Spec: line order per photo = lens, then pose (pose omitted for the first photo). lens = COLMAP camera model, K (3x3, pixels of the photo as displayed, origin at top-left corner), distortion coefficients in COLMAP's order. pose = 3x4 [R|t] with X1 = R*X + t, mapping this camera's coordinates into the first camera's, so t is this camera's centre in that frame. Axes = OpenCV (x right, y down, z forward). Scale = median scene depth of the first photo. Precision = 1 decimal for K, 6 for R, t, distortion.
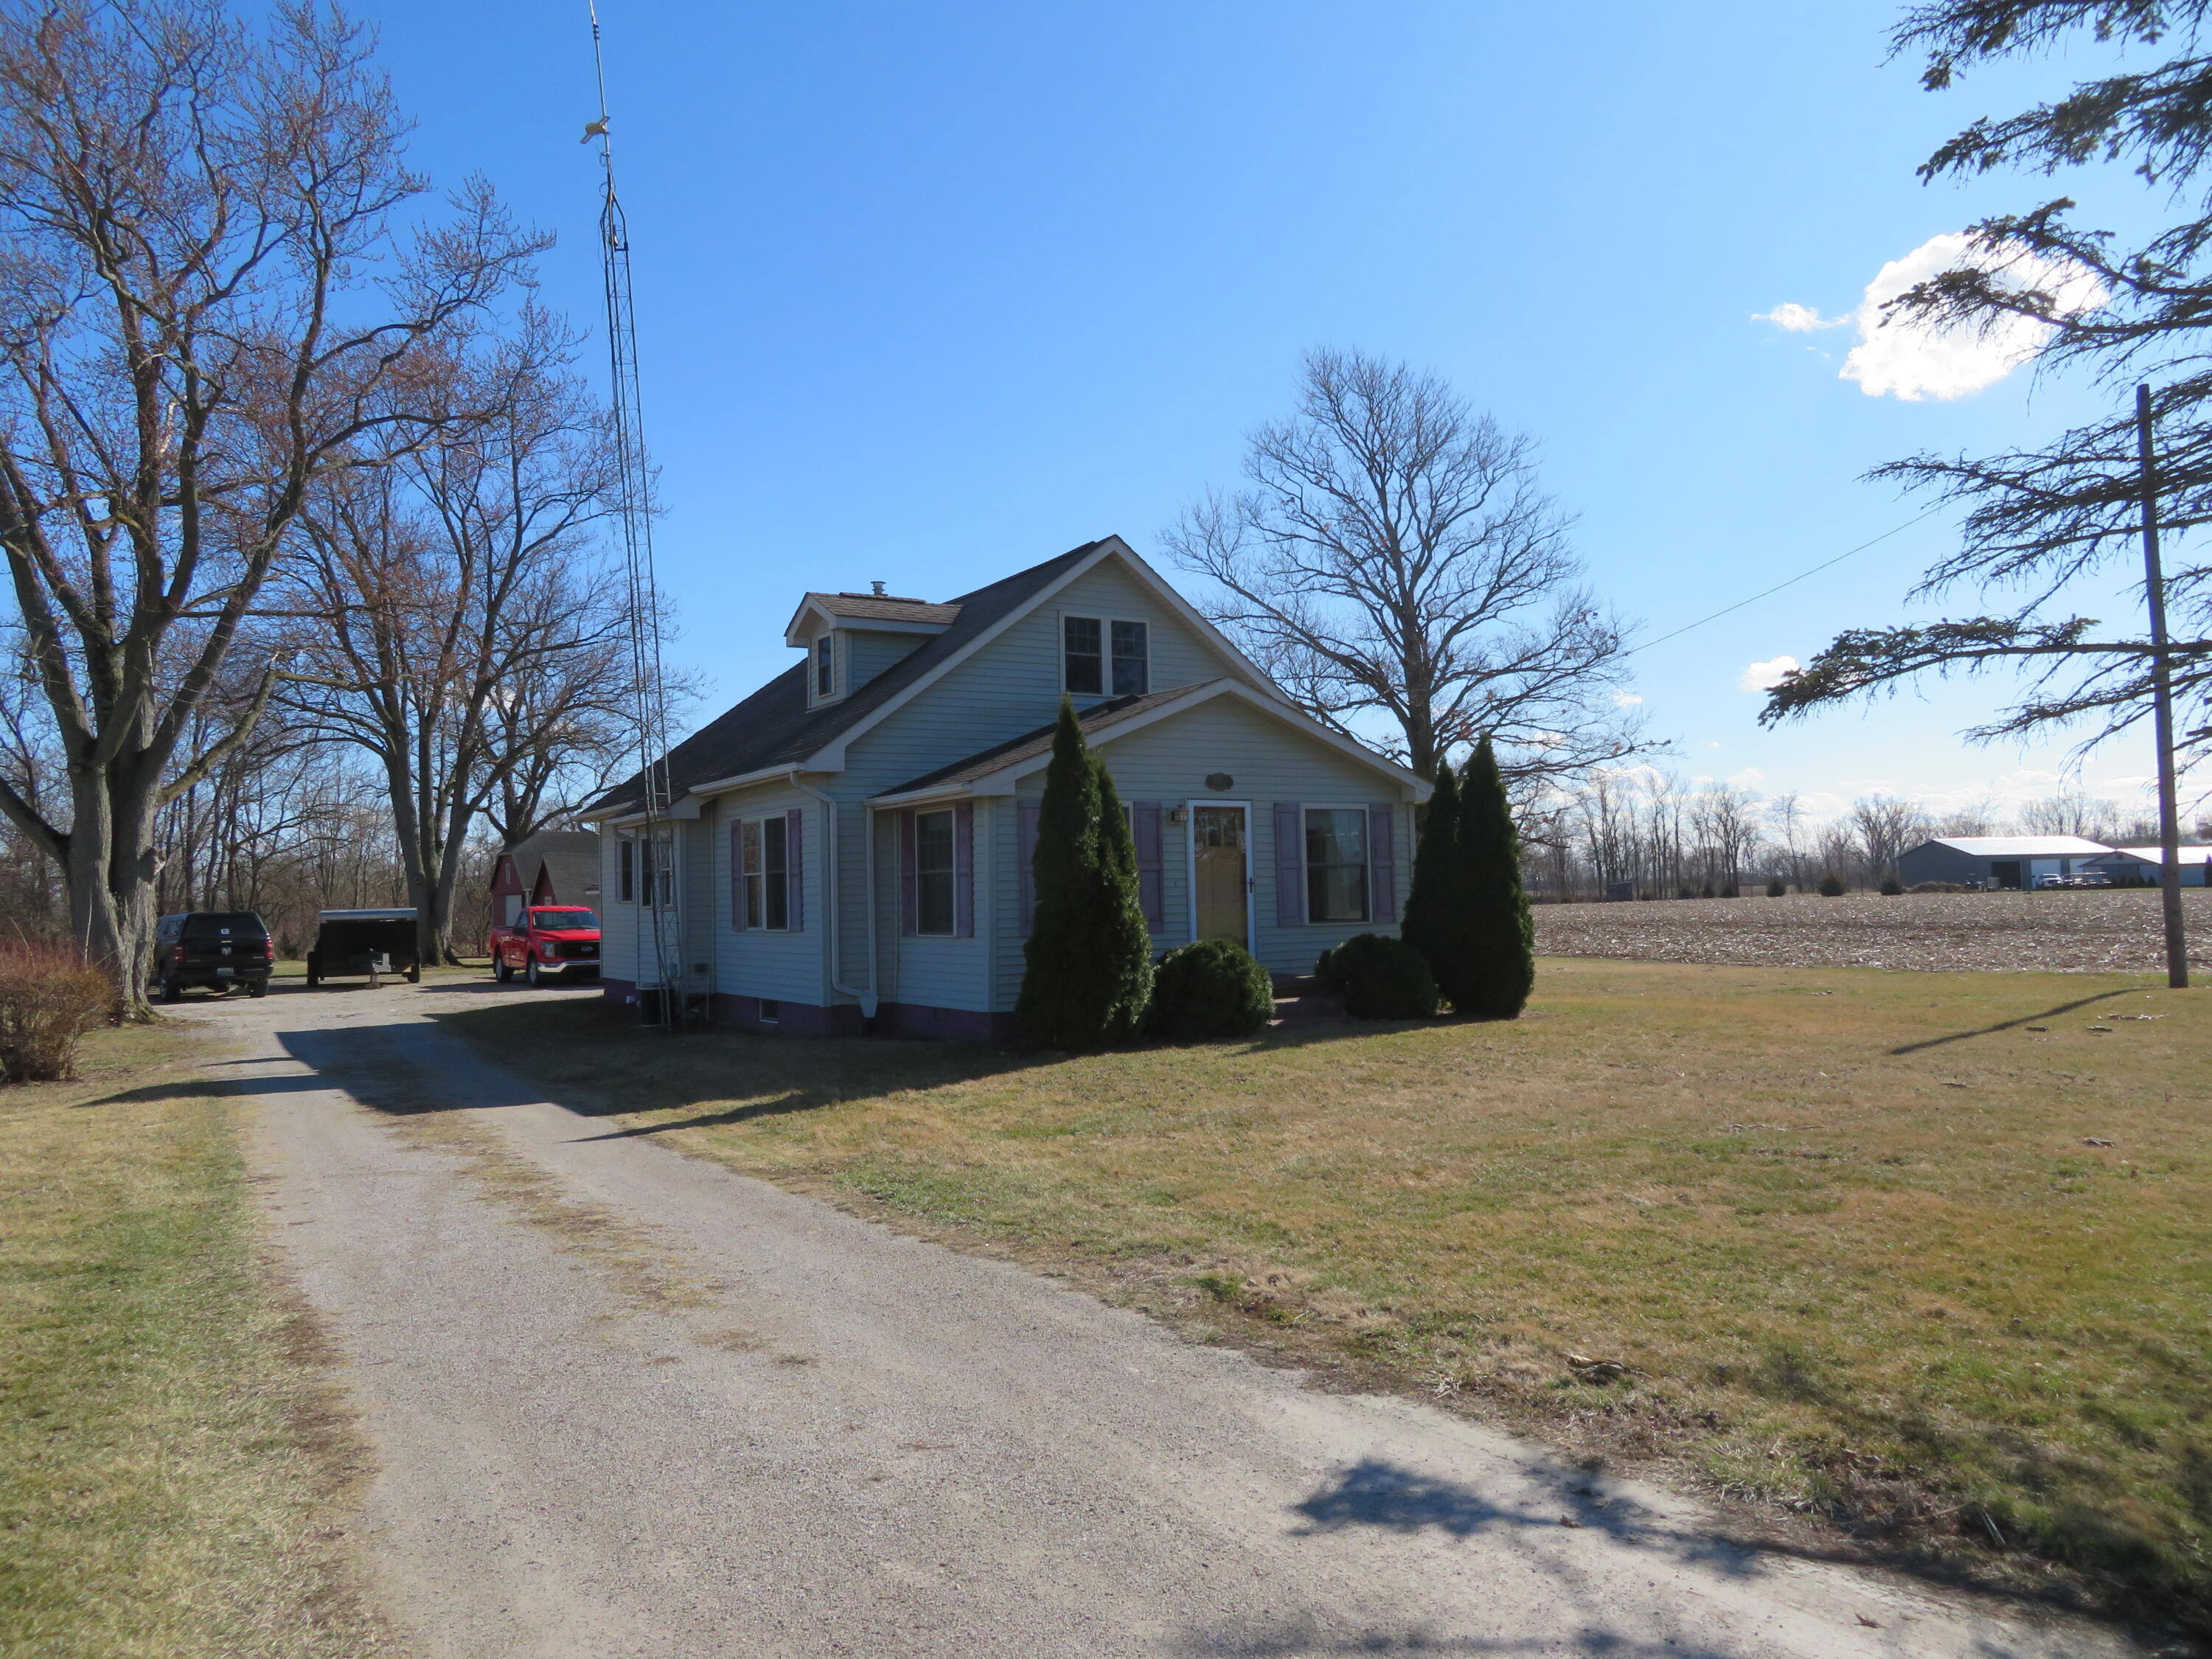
lens RADIAL K [[1556.5, 0, 1106.0], [0, 1556.5, 829.5], [0, 0, 1]] dist [0.002072, -0.000239]
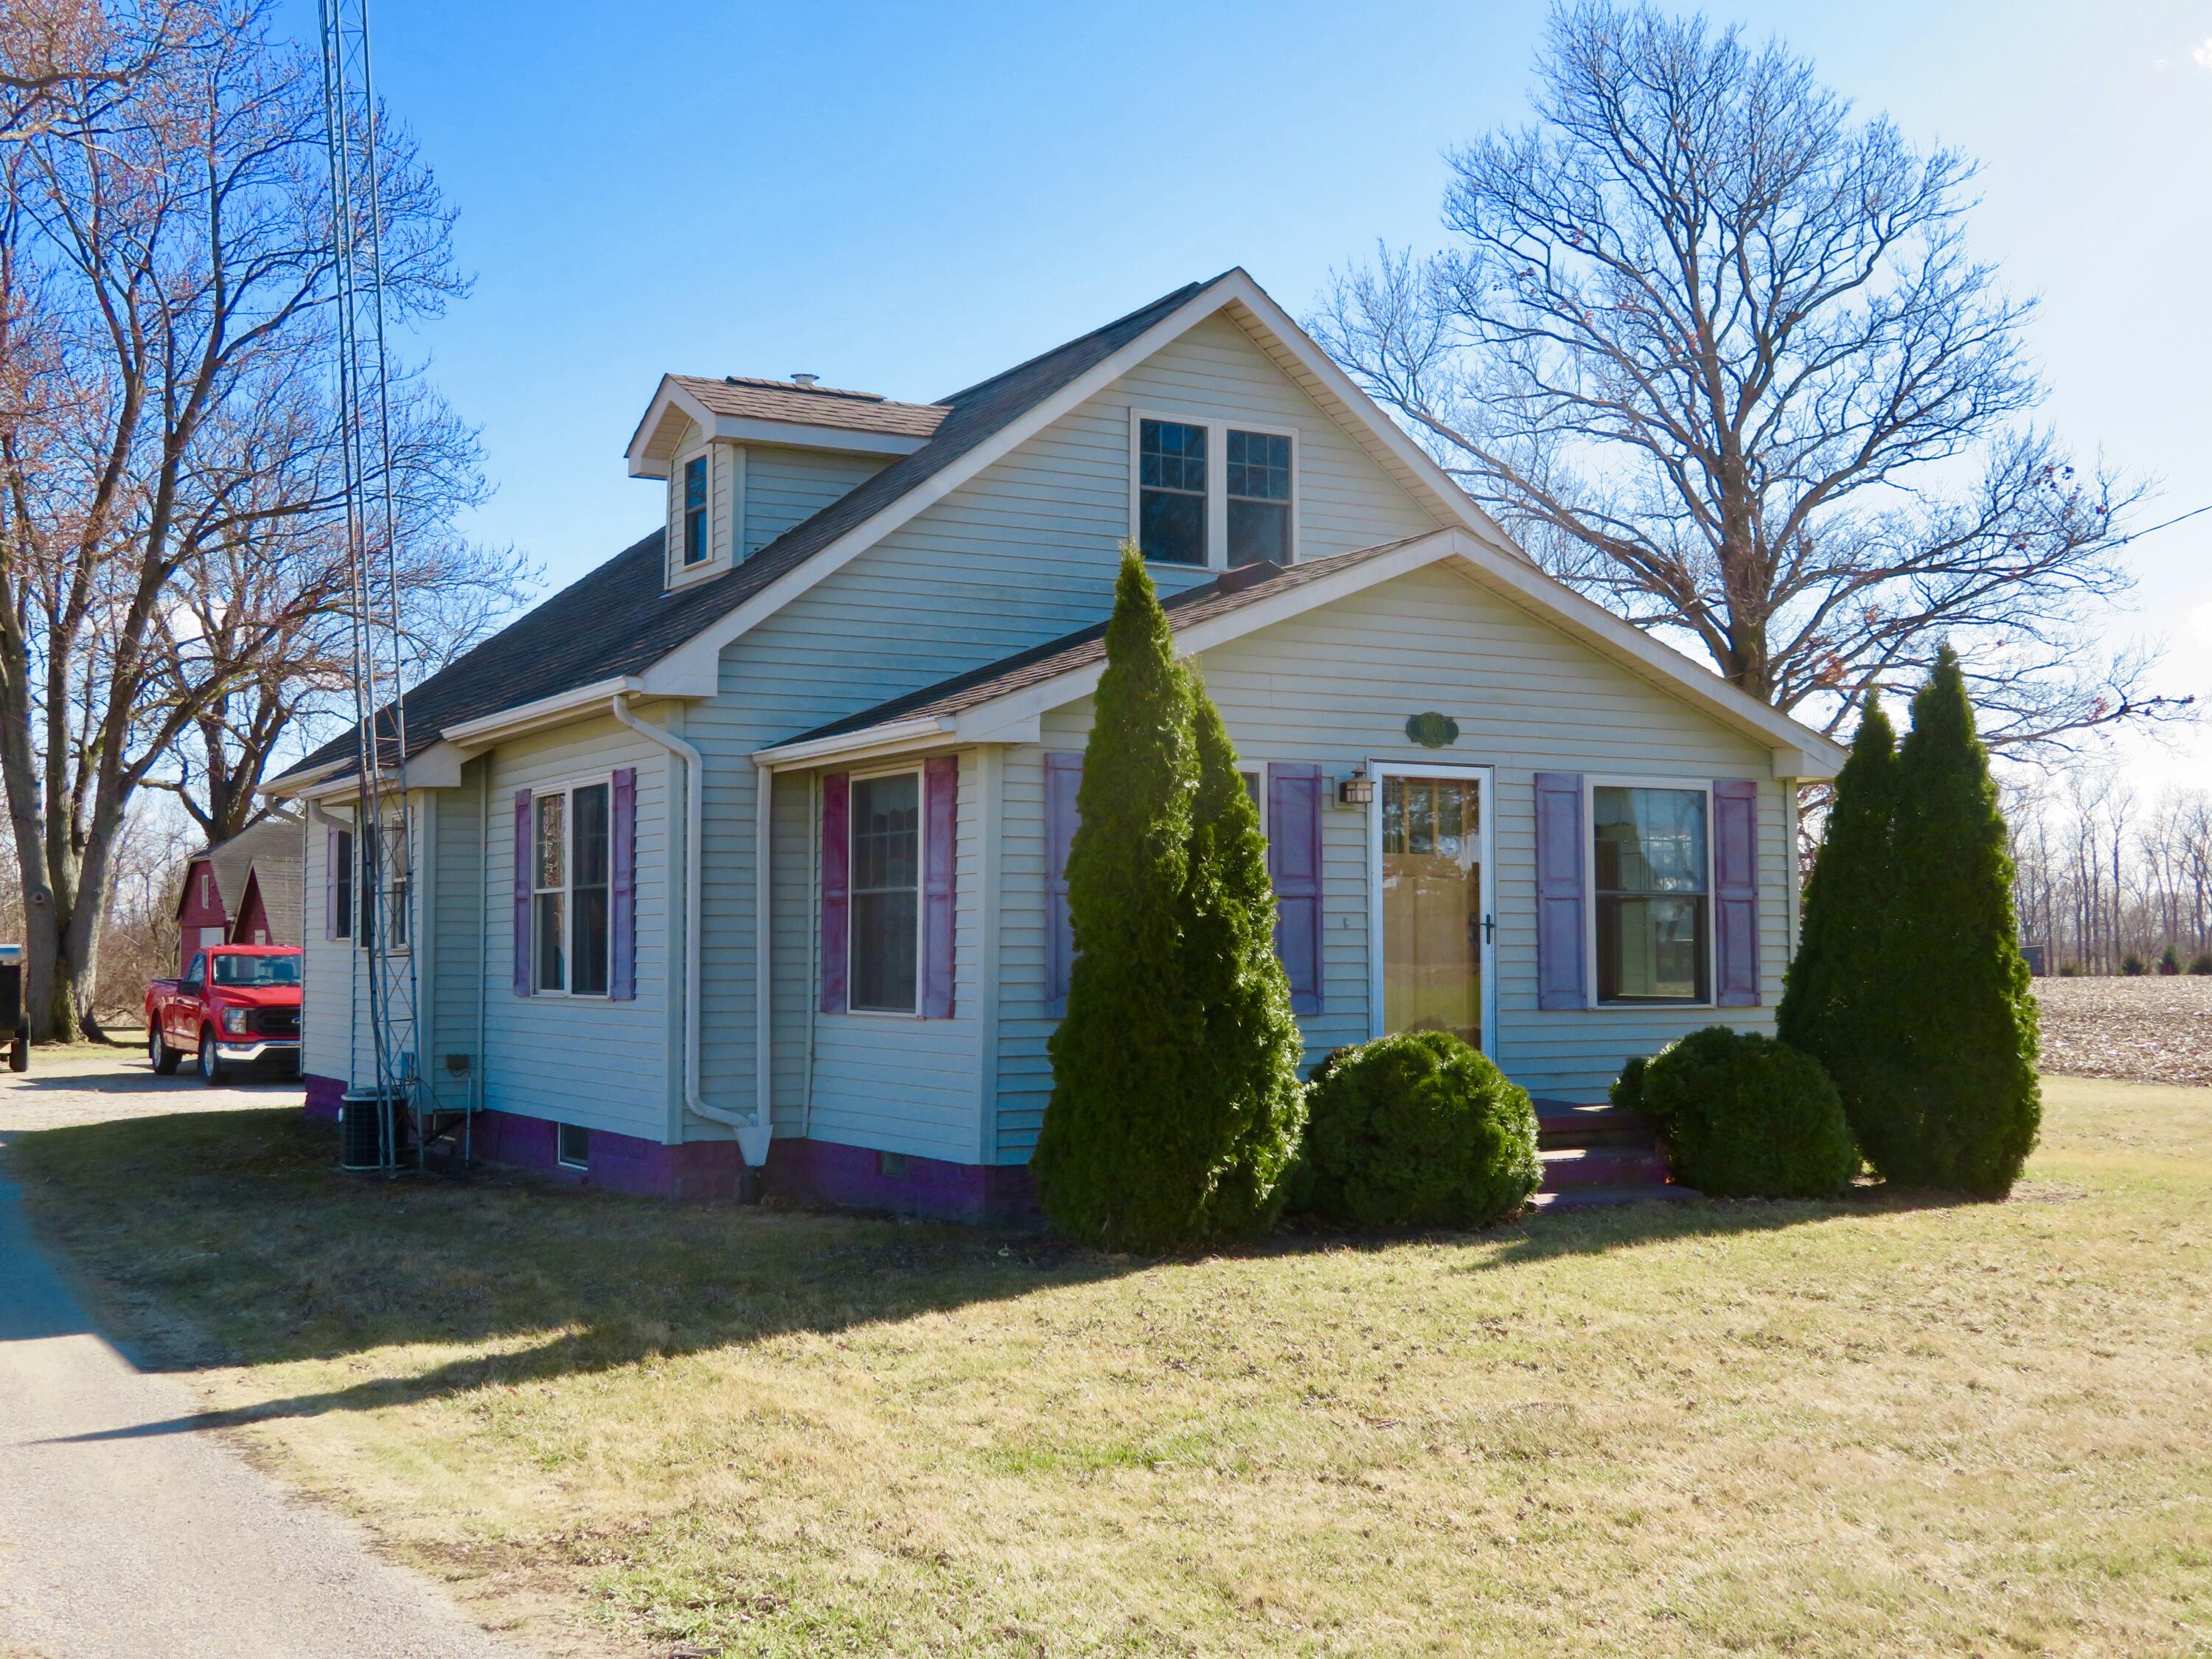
lens RADIAL K [[2442.4, 0, 1106.0], [0, 2442.4, 829.5], [0, 0, 1]] dist [0.013004, 0.016768]
pose [[0.999265, 0.019299, -0.033118, -0.005373], [-0.019526, 0.999788, -0.006534, 0.006474], [0.032985, 0.007175, 0.999430, 0.112466]]
